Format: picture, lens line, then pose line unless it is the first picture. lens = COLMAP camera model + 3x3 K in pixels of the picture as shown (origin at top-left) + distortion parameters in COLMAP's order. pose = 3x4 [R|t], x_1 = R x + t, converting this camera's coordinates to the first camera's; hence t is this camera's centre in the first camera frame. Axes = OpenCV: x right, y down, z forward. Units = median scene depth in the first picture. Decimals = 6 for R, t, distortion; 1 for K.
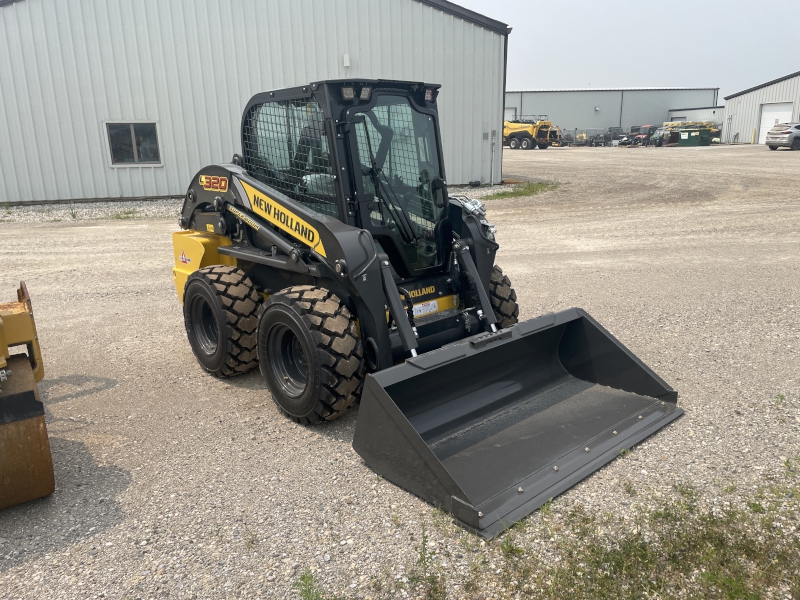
lens RADIAL K [[579.0, 0, 400.0], [0, 579.0, 300.0], [0, 0, 1]] dist [0.037558, -0.000963]
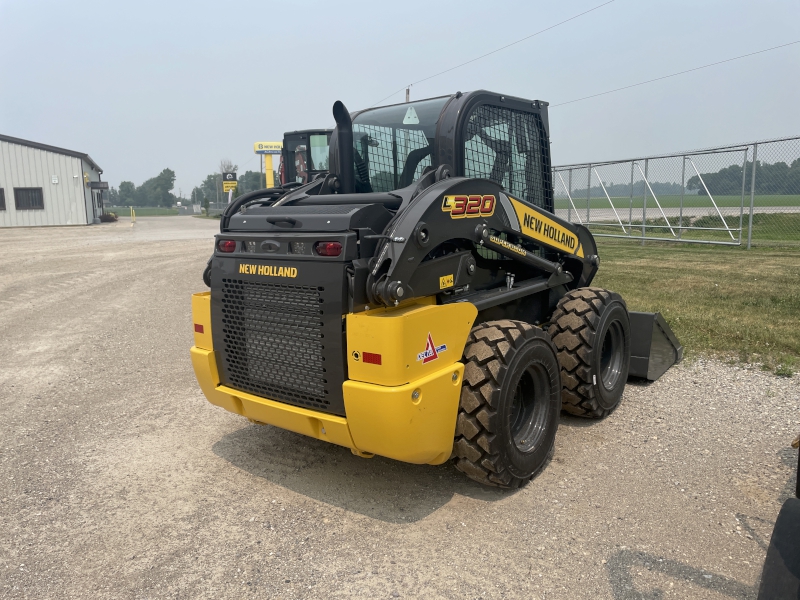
lens RADIAL K [[610.1, 0, 400.0], [0, 610.1, 300.0], [0, 0, 1]] dist [0.034377, 0.005610]
pose [[-0.153942, -0.153491, 0.976085, -1.086325], [0.272827, 0.942853, 0.191294, -0.280001], [-0.949667, 0.295751, -0.103268, 1.299853]]
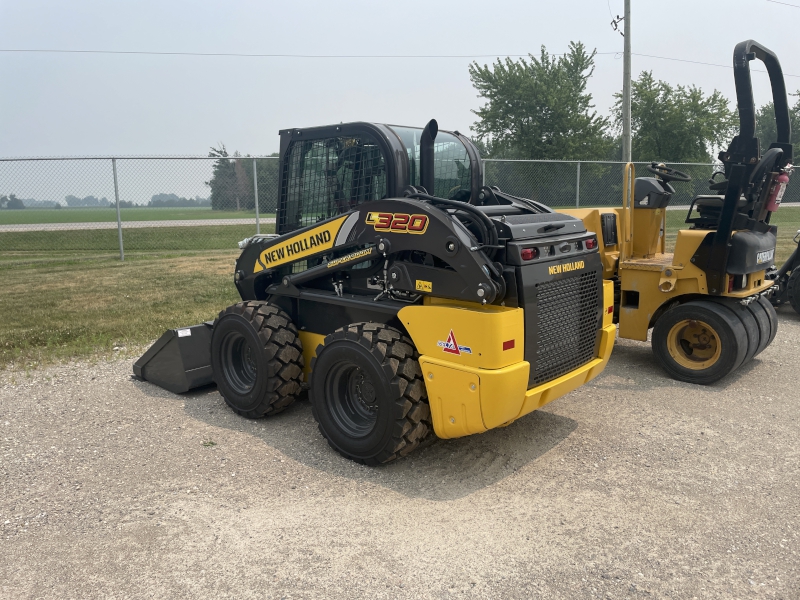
lens RADIAL K [[579.0, 0, 400.0], [0, 579.0, 300.0], [0, 0, 1]] dist [0.037558, -0.000963]
pose [[-0.996199, 0.029668, -0.081900, -0.036303], [-0.005079, 0.918833, 0.394615, -0.506578], [0.086960, 0.393531, -0.915189, 2.135763]]
